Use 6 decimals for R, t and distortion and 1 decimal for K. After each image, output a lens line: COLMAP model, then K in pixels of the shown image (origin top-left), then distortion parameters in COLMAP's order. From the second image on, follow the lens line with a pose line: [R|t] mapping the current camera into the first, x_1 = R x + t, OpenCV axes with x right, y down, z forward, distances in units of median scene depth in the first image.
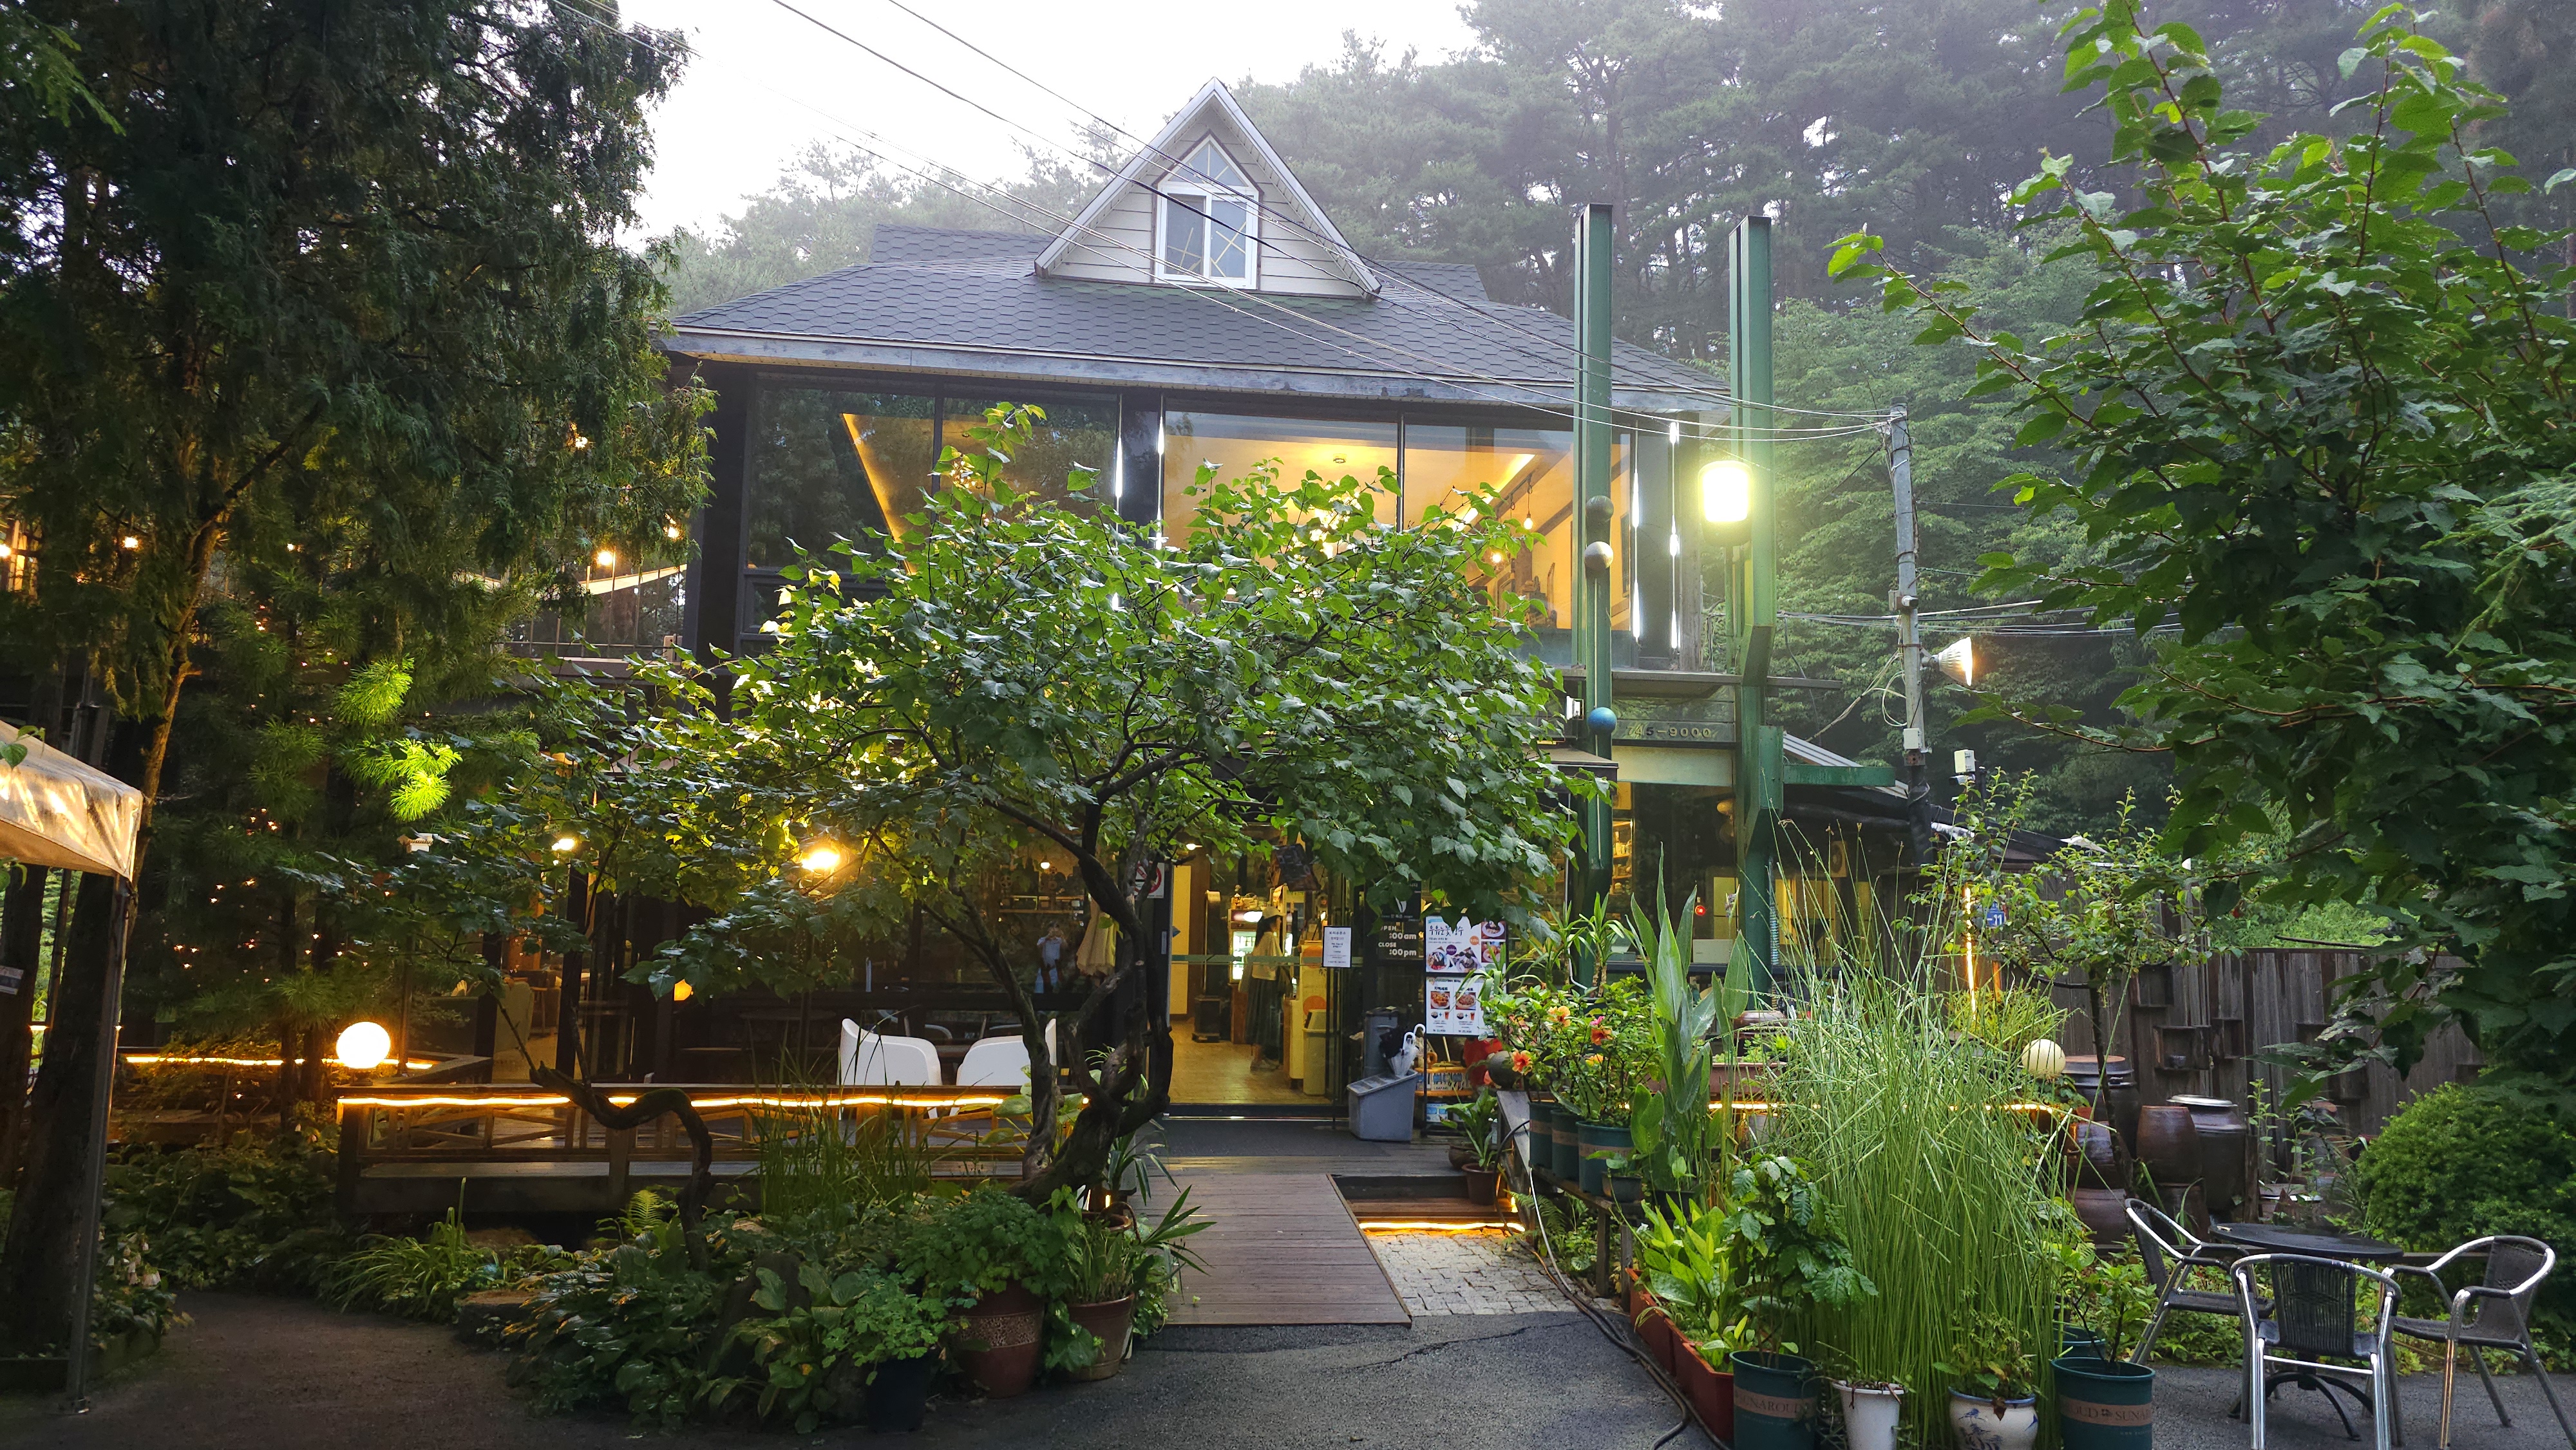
lens RADIAL K [[1735.8, 0, 1264.6], [0, 1735.8, 732.5], [0, 0, 1]] dist [0.042900, -0.049809]
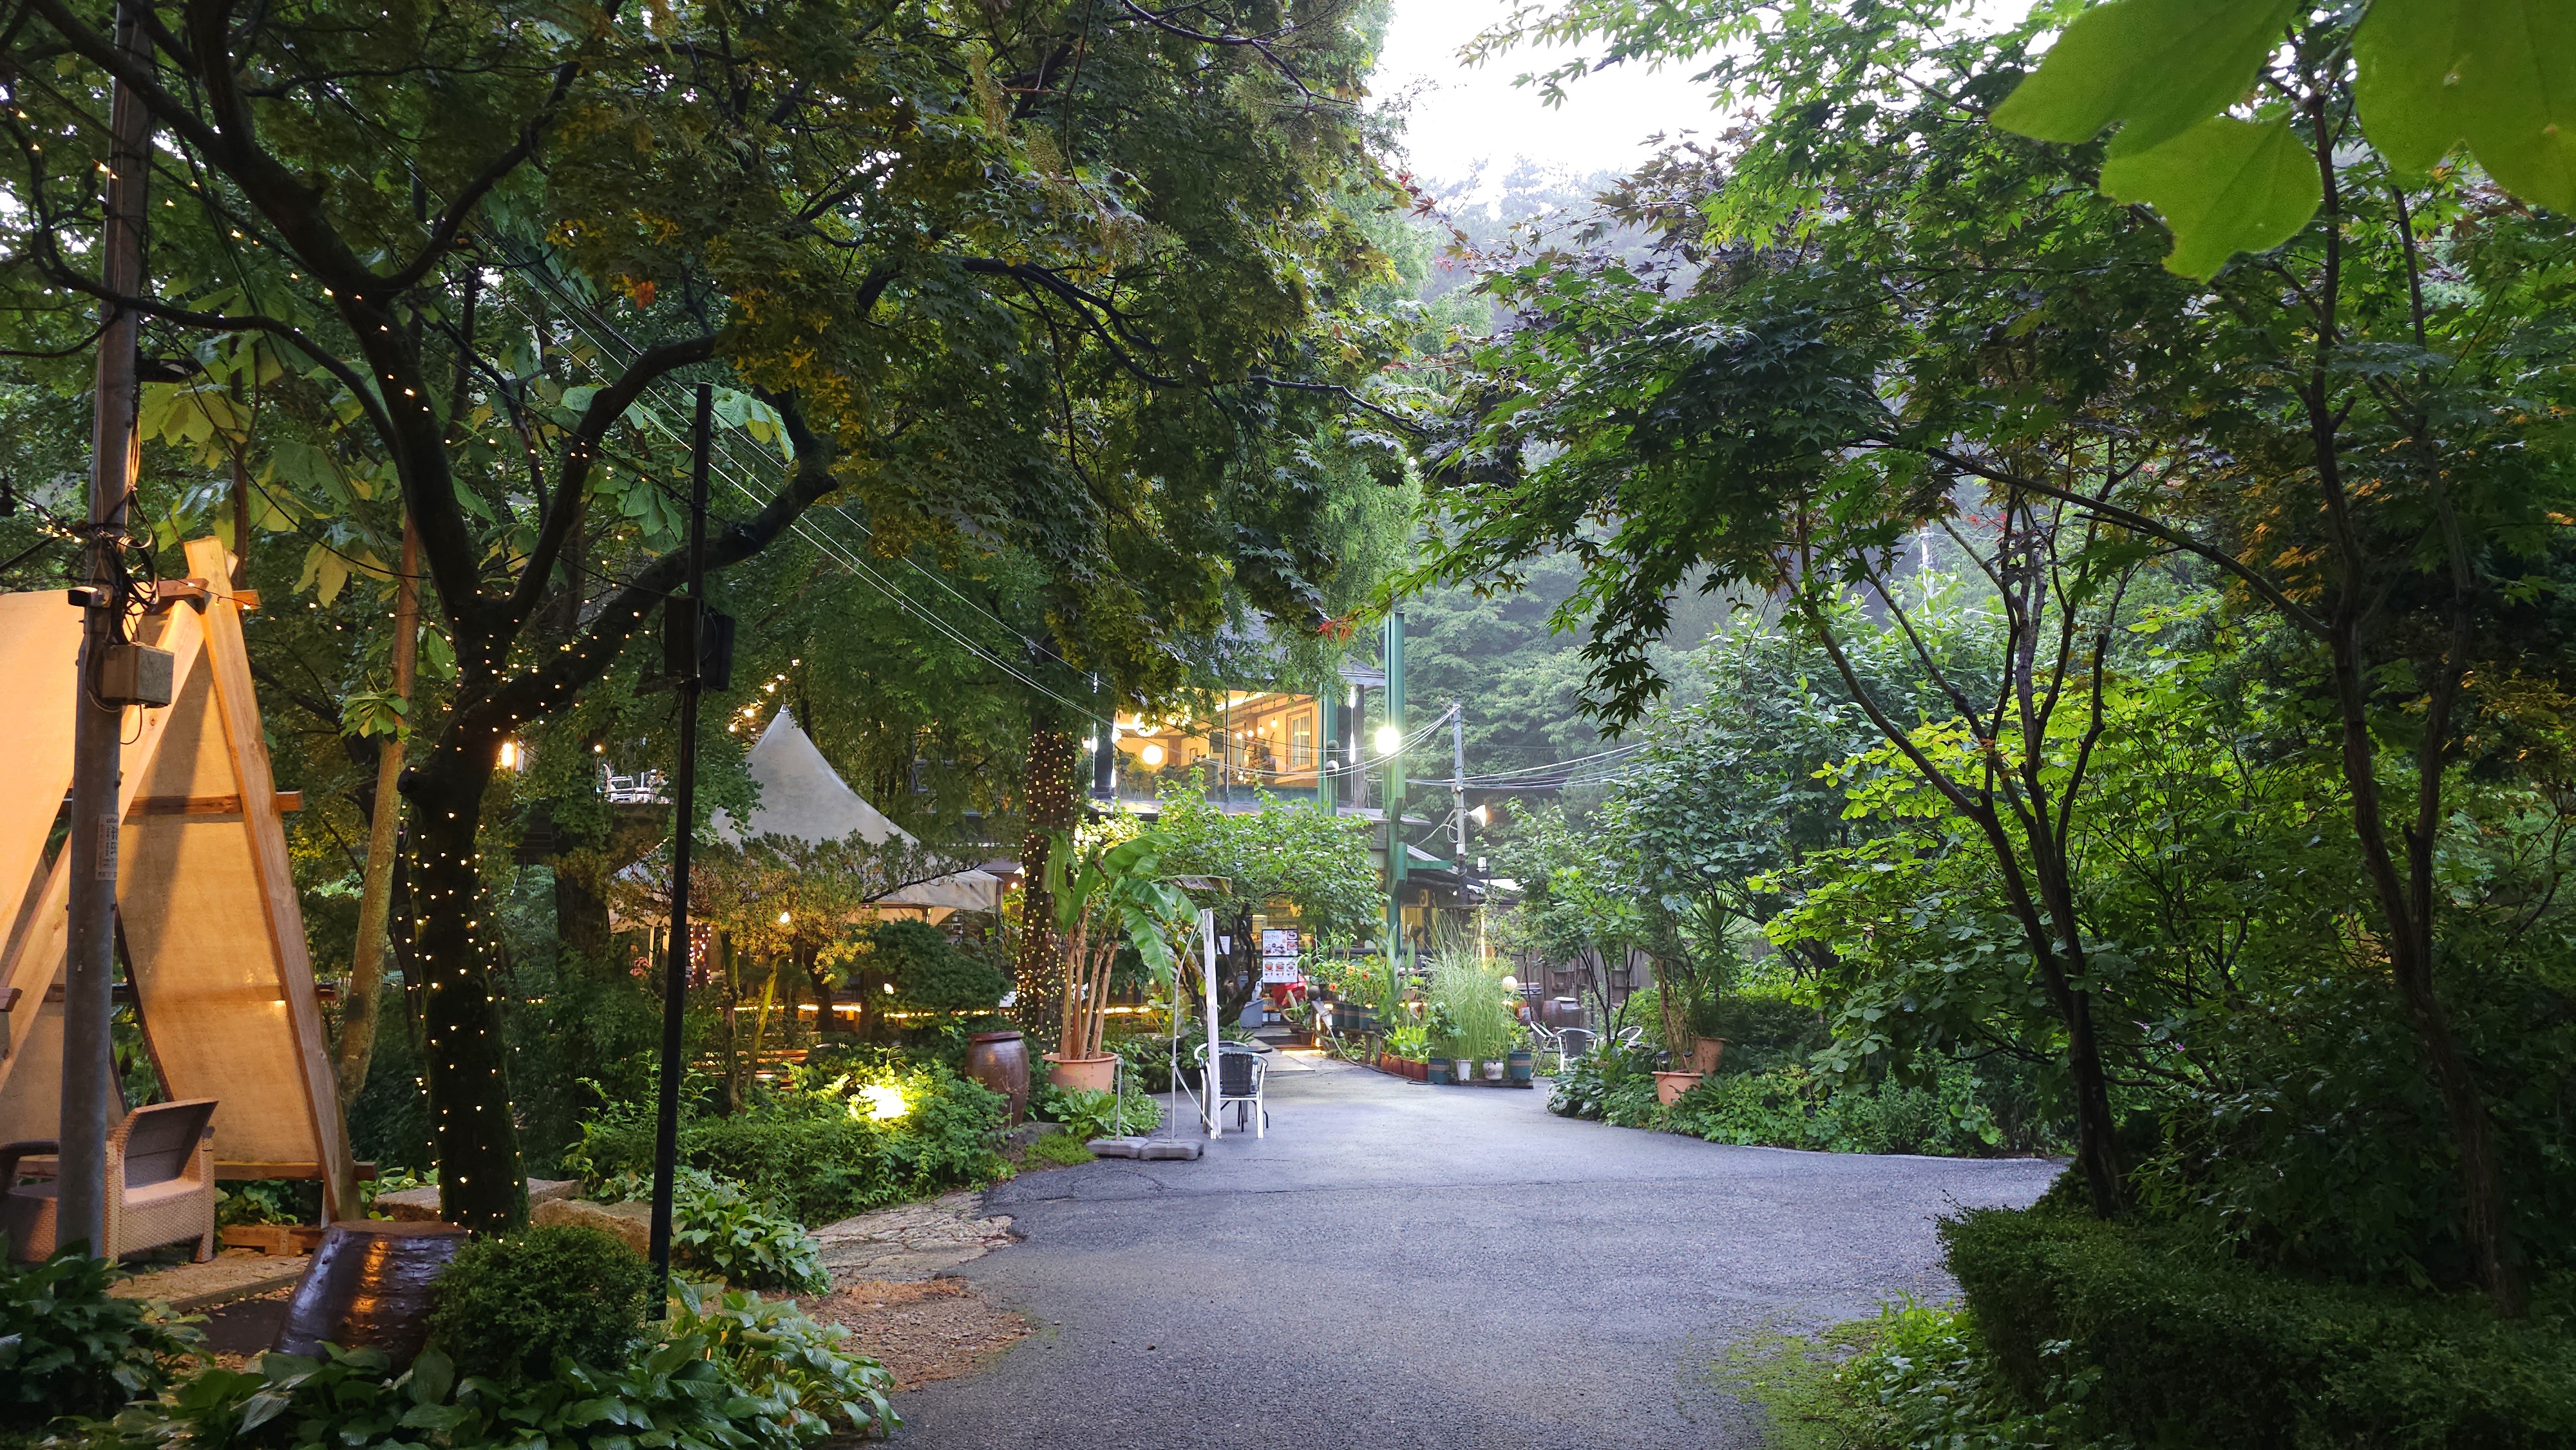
lens RADIAL K [[1735.8, 0, 1297.1], [0, 1735.8, 715.6], [0, 0, 1]] dist [0.042900, -0.049809]
pose [[0.958526, 0.018877, 0.284378, -0.525836], [-0.019022, 0.999817, -0.002254, -0.175183], [-0.284369, -0.003249, 0.958709, -1.216649]]
